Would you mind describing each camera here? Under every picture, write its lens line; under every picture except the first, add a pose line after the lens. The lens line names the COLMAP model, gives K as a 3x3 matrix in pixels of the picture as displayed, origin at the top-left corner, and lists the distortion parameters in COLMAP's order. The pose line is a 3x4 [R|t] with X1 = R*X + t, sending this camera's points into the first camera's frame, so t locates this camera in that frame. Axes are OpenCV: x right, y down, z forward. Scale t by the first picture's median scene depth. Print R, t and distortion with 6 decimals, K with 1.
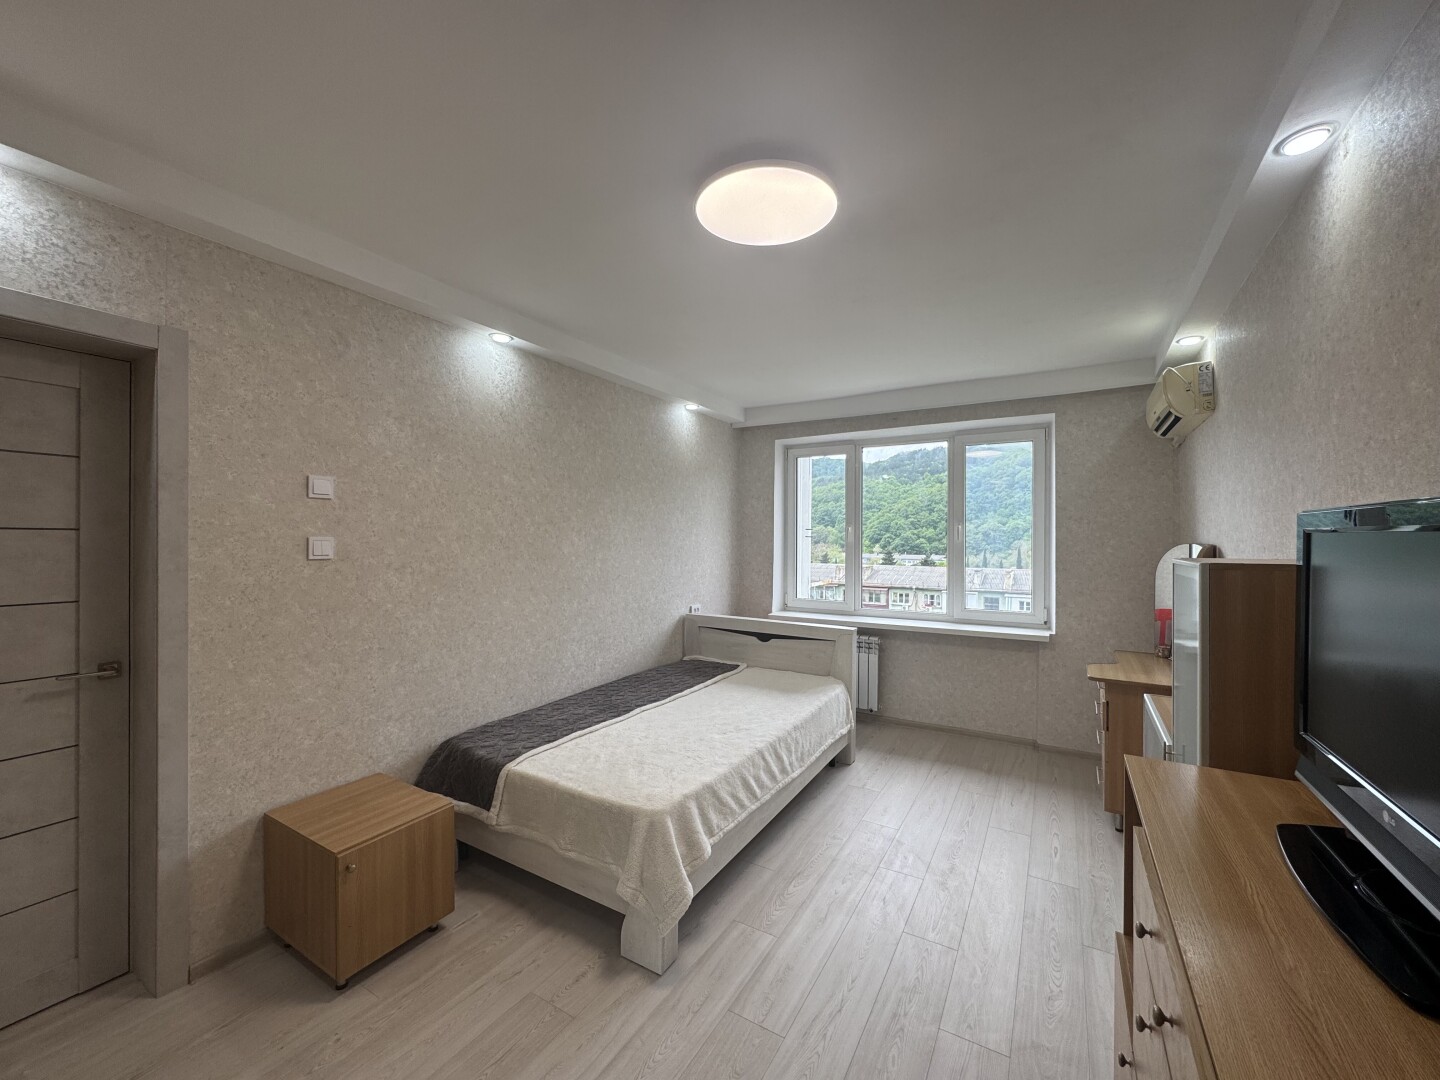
lens RADIAL K [[576.7, 0, 714.3], [0, 576.7, 538.8], [0, 0, 1]] dist [-0.000565, 0.000279]
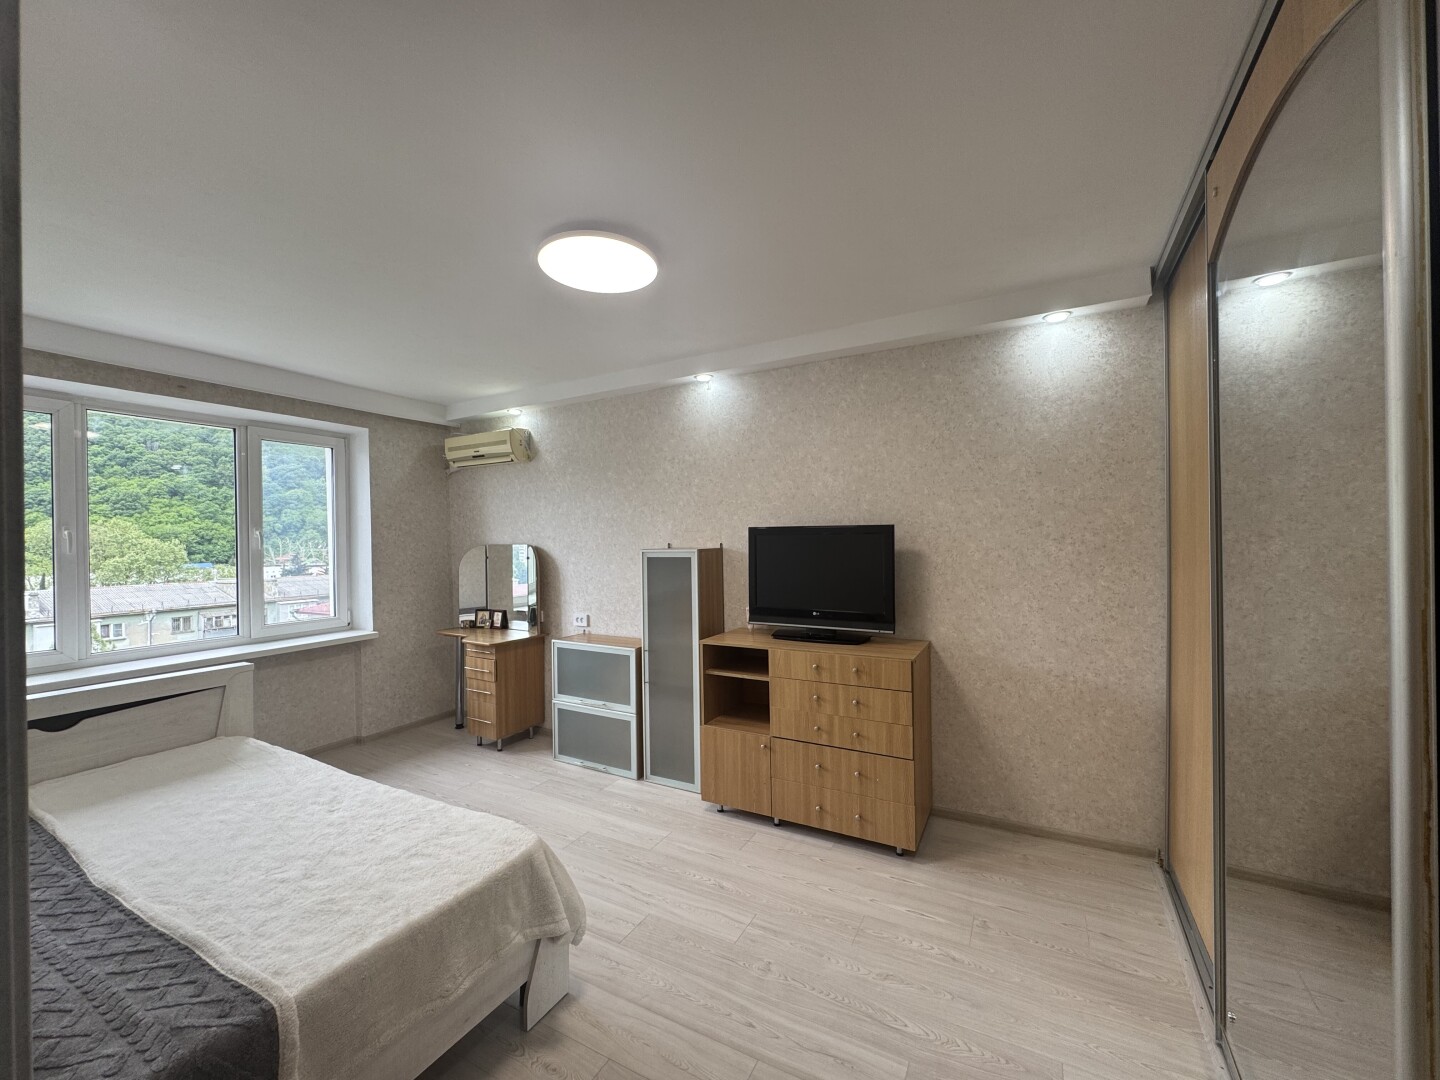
lens RADIAL K [[576.7, 0, 720.4], [0, 576.7, 540.6], [0, 0, 1]] dist [-0.000565, 0.000279]
pose [[-0.043435, -0.007005, 0.999032, -0.678113], [0.021454, 0.999738, 0.007943, -0.000443], [-0.998826, 0.021778, -0.043273, 0.492207]]
